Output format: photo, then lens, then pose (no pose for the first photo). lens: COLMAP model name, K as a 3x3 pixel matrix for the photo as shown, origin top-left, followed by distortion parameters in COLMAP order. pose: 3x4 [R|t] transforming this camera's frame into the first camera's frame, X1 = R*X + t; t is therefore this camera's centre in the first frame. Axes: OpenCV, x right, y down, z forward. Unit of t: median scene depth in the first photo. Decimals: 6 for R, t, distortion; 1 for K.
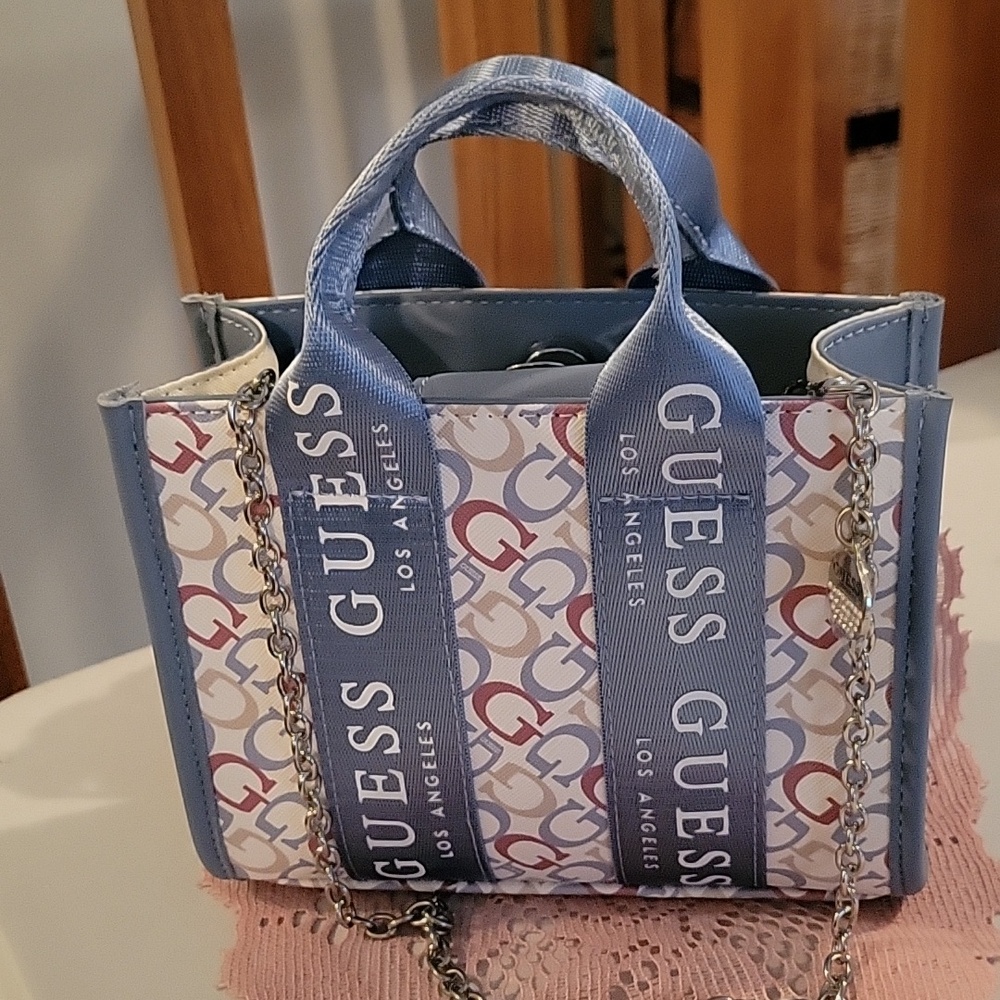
lens RADIAL K [[1759.5, 0, 512.0], [0, 1759.5, 496.0], [0, 0, 1]] dist [0.015685, 0.000000]
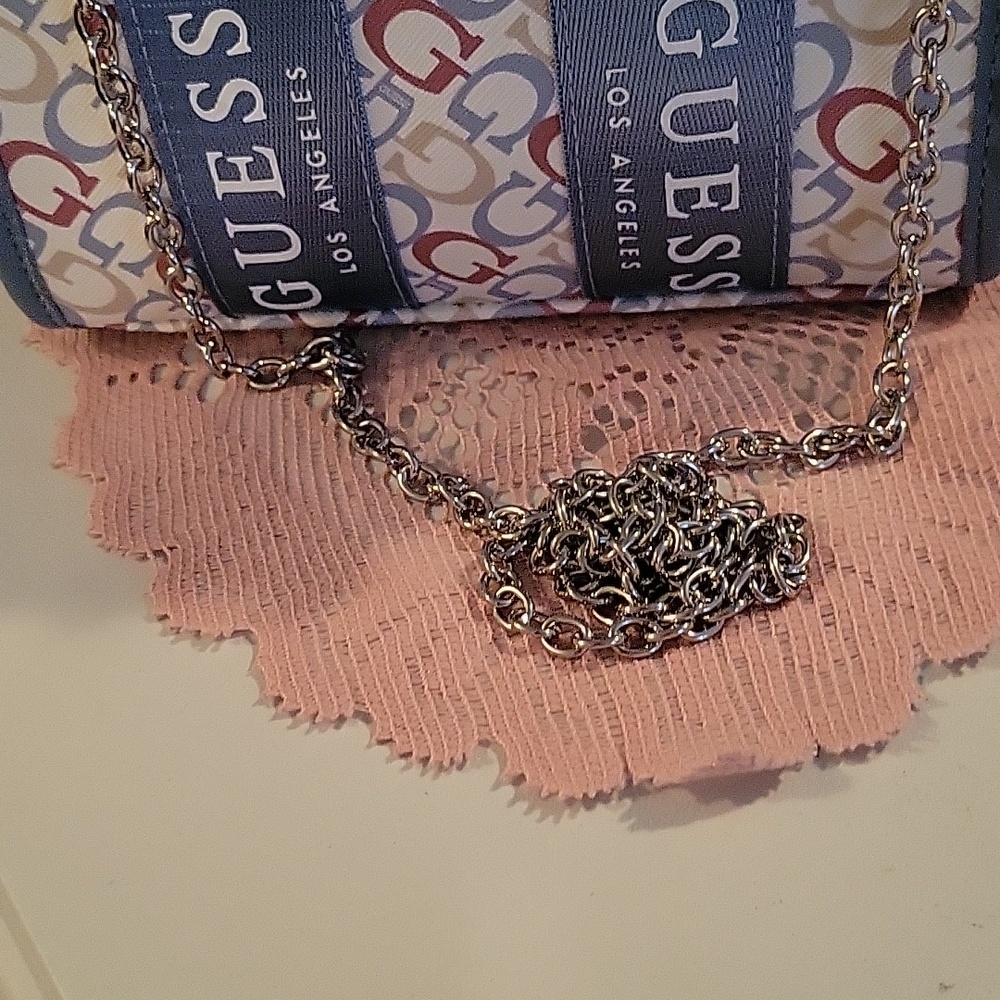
lens RADIAL K [[1759.5, 0, 503.8], [0, 1759.5, 501.1], [0, 0, 1]] dist [0.015685, 0.000000]
pose [[0.997778, -0.062494, 0.023083, 0.004520], [0.054198, 0.962935, 0.264233, 0.112989], [-0.038740, -0.262395, 0.964183, 0.286904]]
